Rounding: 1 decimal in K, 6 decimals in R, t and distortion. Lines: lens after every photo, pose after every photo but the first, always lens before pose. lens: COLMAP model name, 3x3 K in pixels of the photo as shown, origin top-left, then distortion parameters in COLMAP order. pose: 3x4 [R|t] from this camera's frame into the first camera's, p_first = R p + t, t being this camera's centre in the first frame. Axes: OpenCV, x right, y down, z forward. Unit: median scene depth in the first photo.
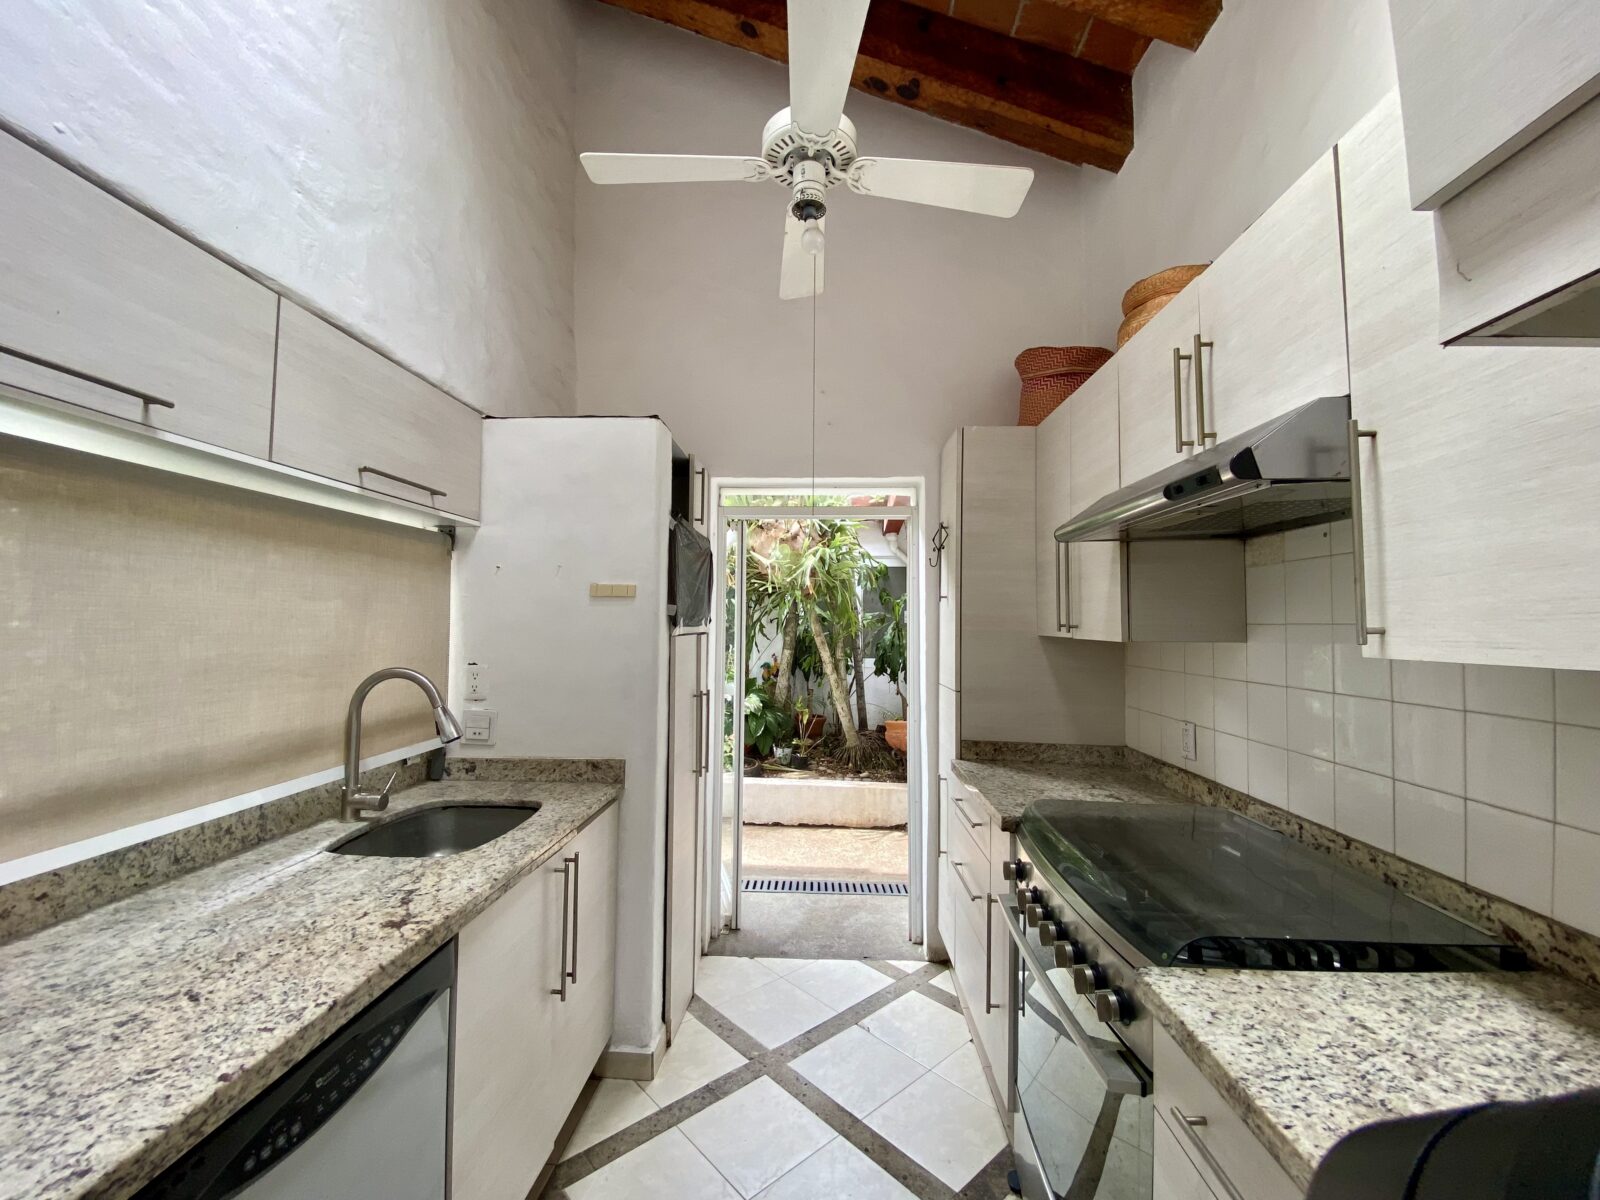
lens RADIAL K [[652.4, 0, 814.7], [0, 652.4, 602.7], [0, 0, 1]] dist [0.005481, -0.014277]
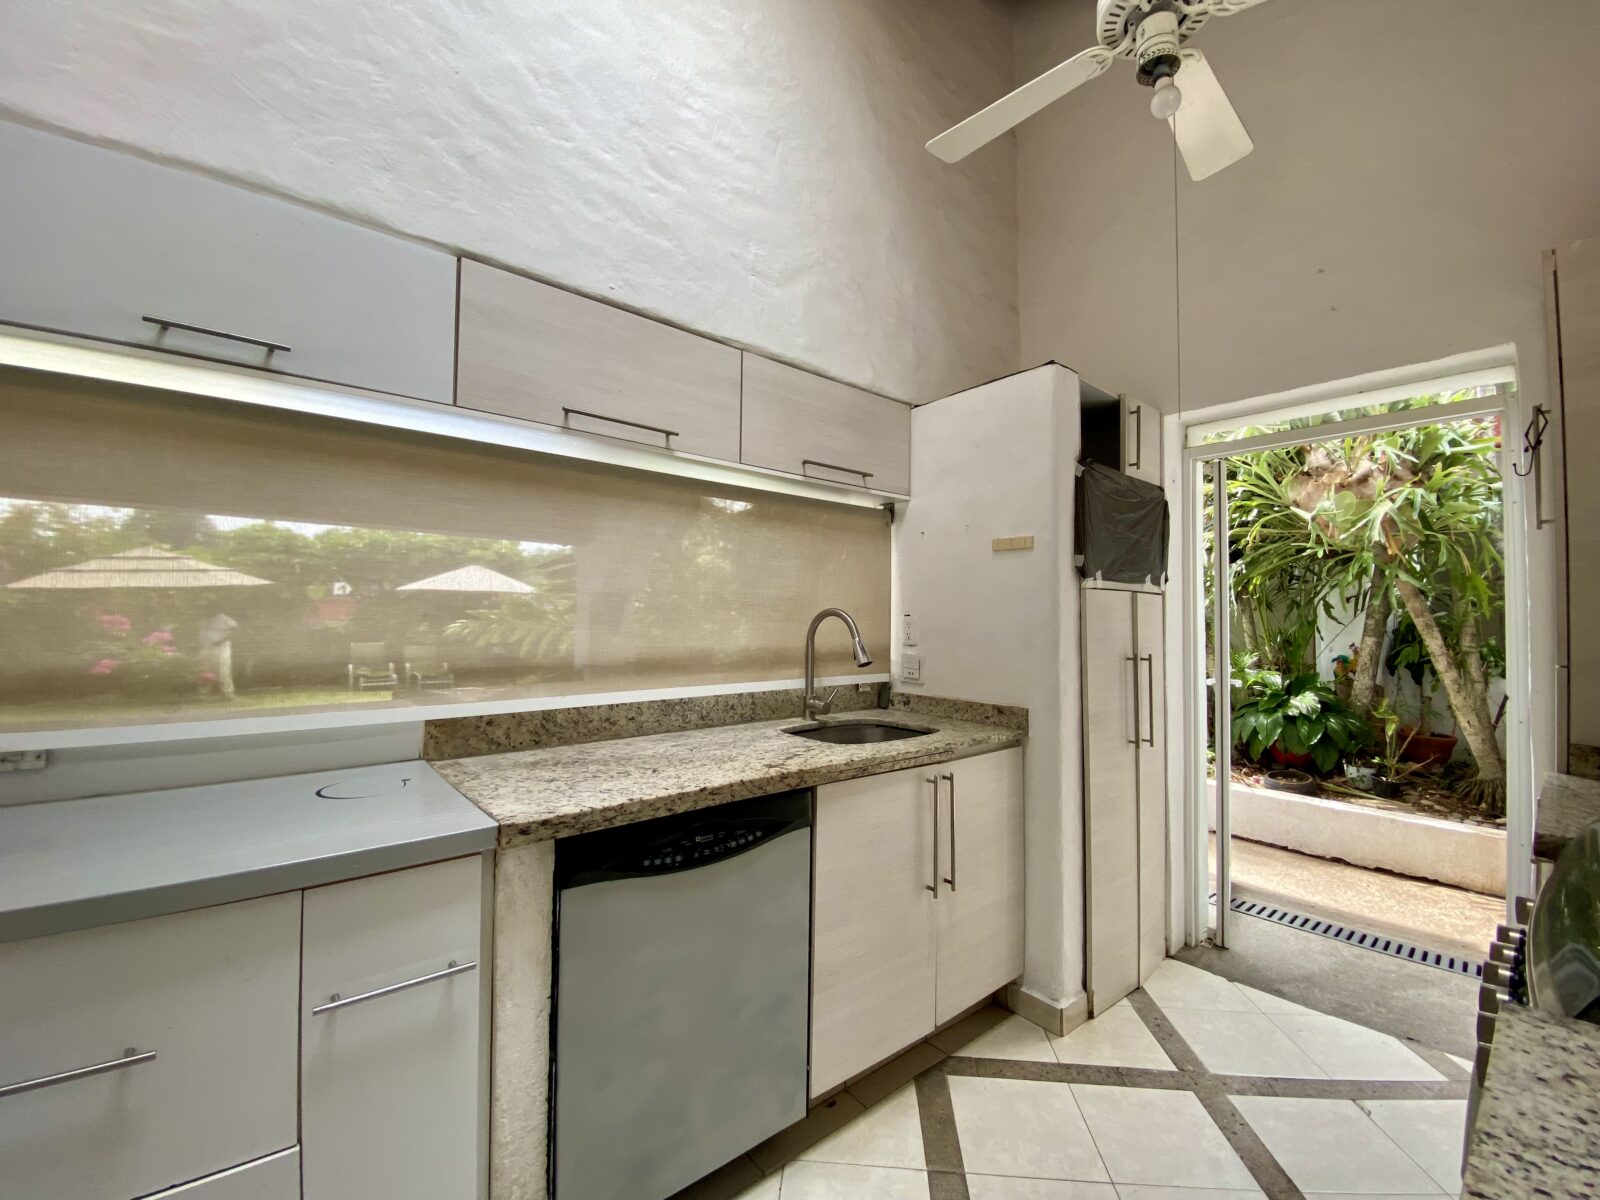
lens RADIAL K [[652.4, 0, 788.9], [0, 652.4, 602.4], [0, 0, 1]] dist [0.005481, -0.014277]
pose [[0.671603, -0.021401, -0.740602, 0.214924], [0.024365, 0.999680, -0.006793, 0.073021], [0.740510, -0.013482, 0.671910, 0.041795]]
